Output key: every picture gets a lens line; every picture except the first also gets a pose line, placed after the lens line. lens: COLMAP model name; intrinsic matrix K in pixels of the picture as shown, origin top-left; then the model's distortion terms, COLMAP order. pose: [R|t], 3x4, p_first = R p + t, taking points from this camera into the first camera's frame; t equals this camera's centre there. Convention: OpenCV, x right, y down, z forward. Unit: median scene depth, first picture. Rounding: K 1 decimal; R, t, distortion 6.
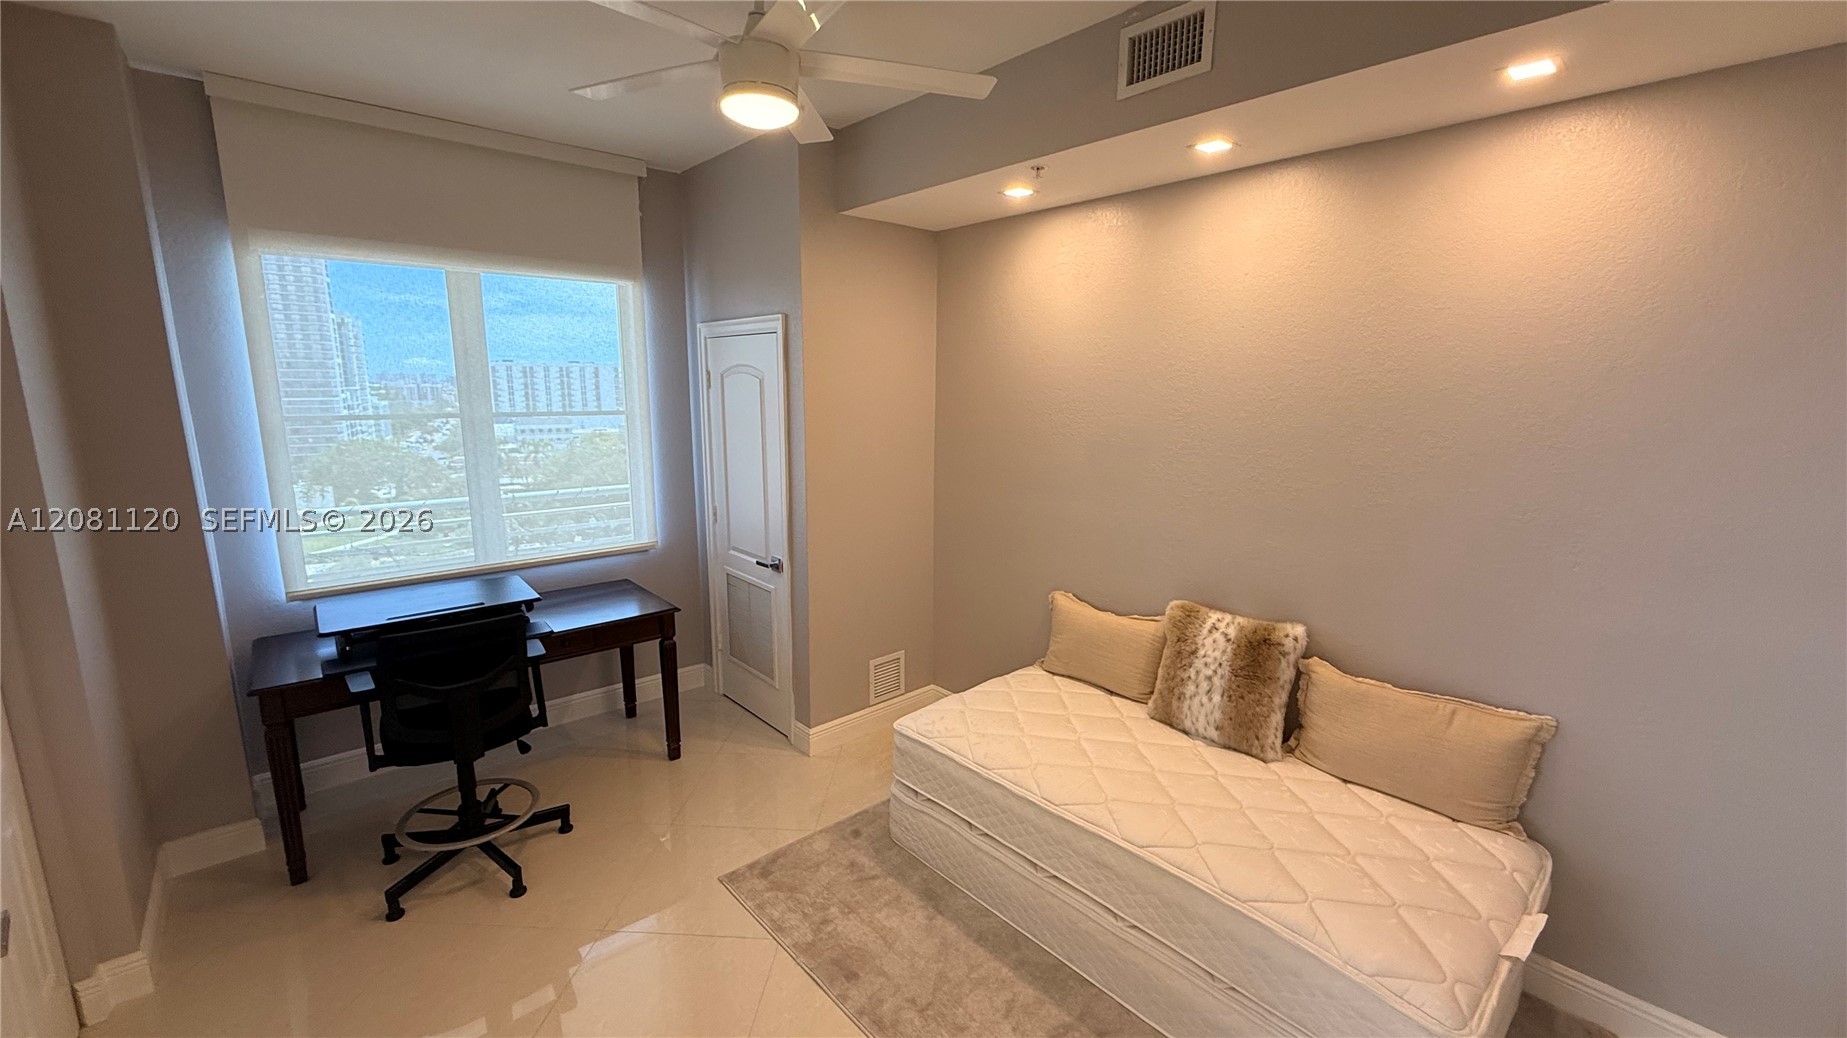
lens RADIAL K [[736.0, 0, 916.4], [0, 736.0, 517.6], [0, 0, 1]] dist [-0.001478, 0.000020]
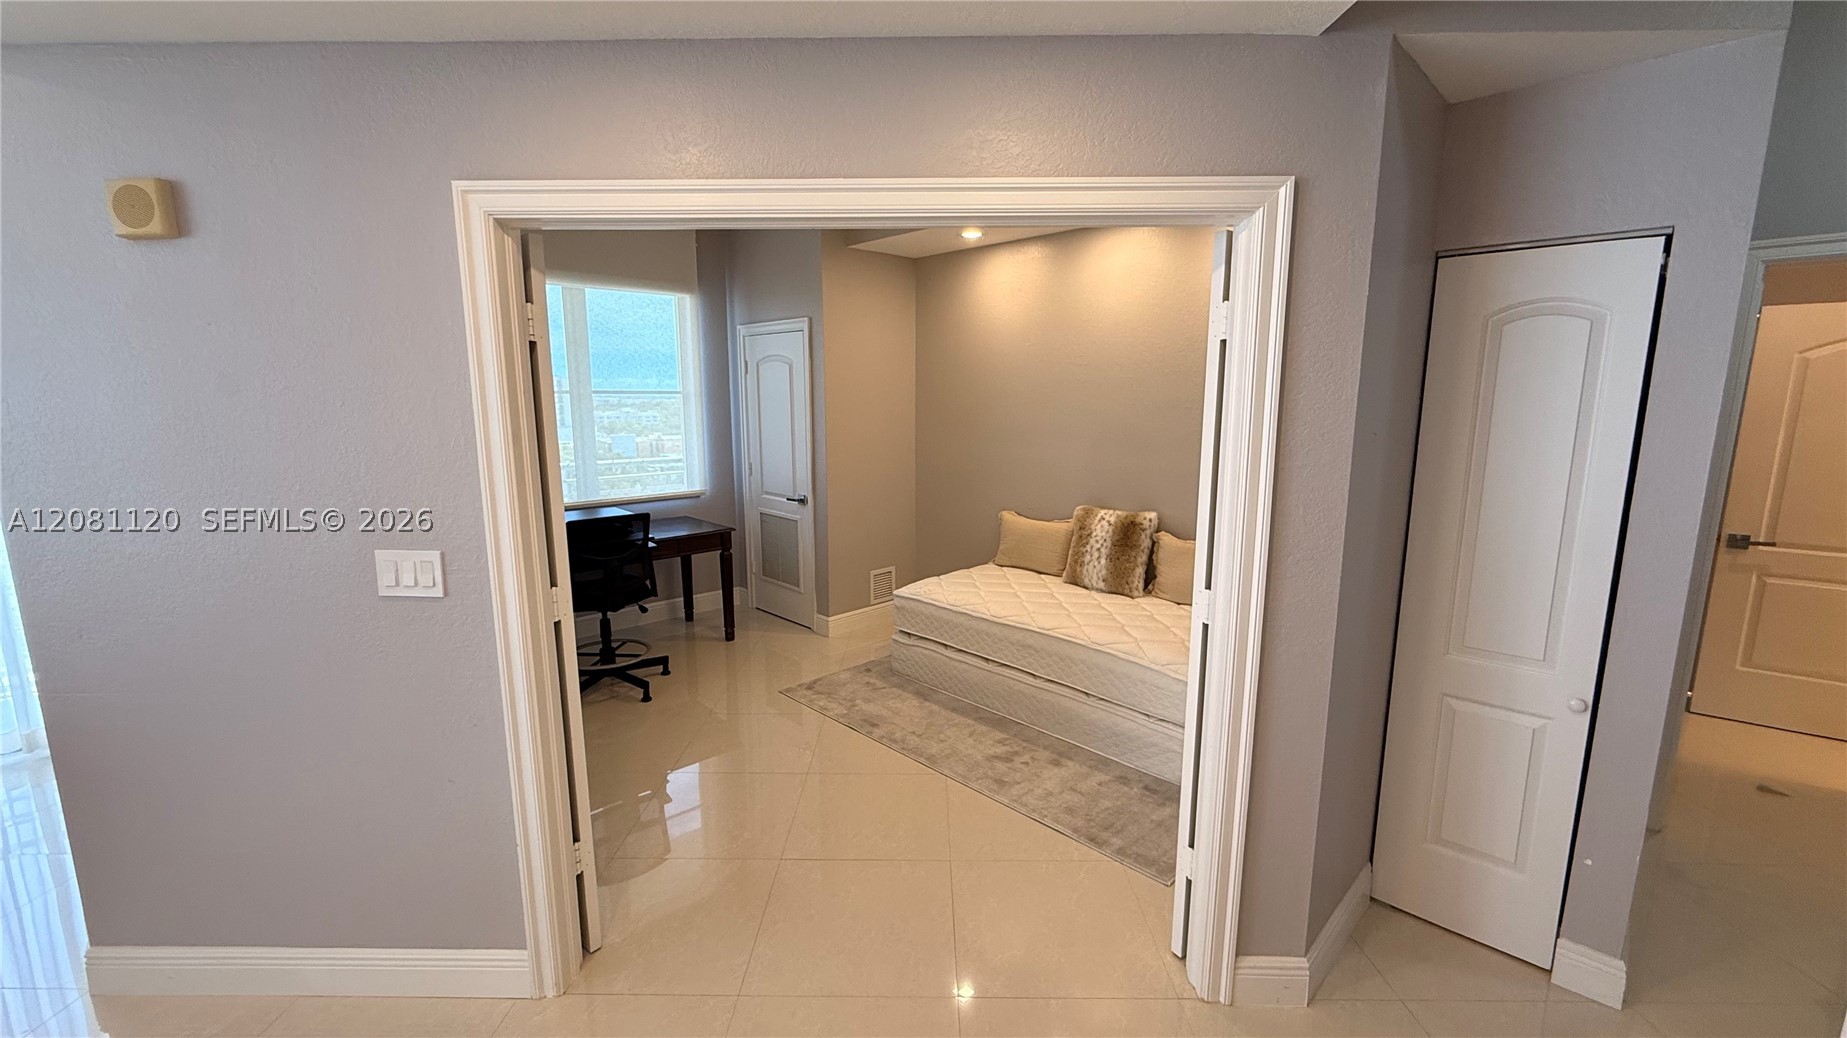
lens RADIAL K [[736.0, 0, 916.4], [0, 736.0, 517.6], [0, 0, 1]] dist [-0.001478, 0.000020]
pose [[0.999025, -0.013967, 0.041874, -0.048766], [0.014571, 0.999794, -0.014165, 0.166457], [-0.041668, 0.014761, 0.999022, -0.528813]]
